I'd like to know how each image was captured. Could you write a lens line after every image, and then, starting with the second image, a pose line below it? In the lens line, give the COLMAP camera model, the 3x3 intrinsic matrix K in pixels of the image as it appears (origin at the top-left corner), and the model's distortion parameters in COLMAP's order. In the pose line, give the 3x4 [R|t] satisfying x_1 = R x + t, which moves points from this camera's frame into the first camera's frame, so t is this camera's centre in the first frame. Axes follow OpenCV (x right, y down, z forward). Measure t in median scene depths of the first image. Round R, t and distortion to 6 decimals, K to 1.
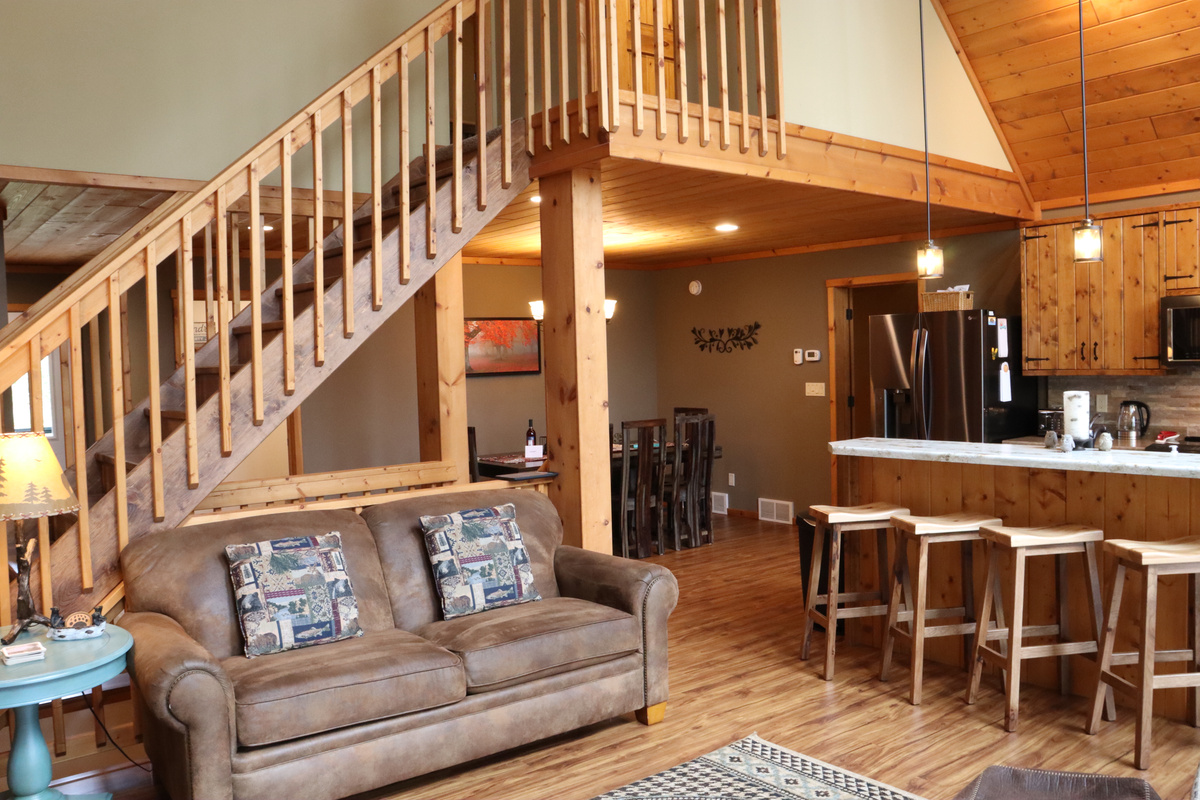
lens RADIAL K [[983.5, 0, 624.3], [0, 983.5, 399.6], [0, 0, 1]] dist [-0.178475, 0.157001]
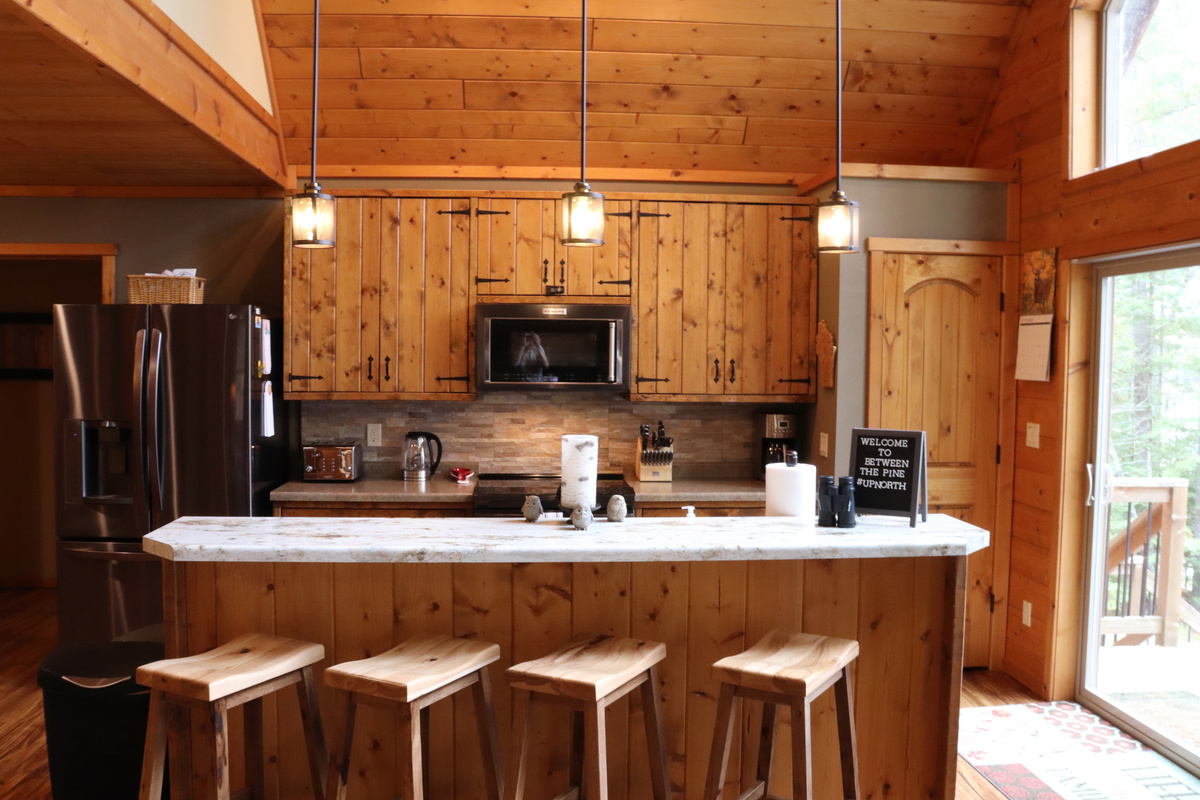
lens RADIAL K [[1023.4, 0, 600.0], [0, 1023.4, 400.0], [0, 0, 1]] dist [-0.181287, 0.184551]
pose [[0.580049, -0.001999, 0.814579, -0.070290], [0.008774, 0.999954, -0.003794, -0.021077], [-0.814534, 0.009348, 0.580040, 0.387901]]
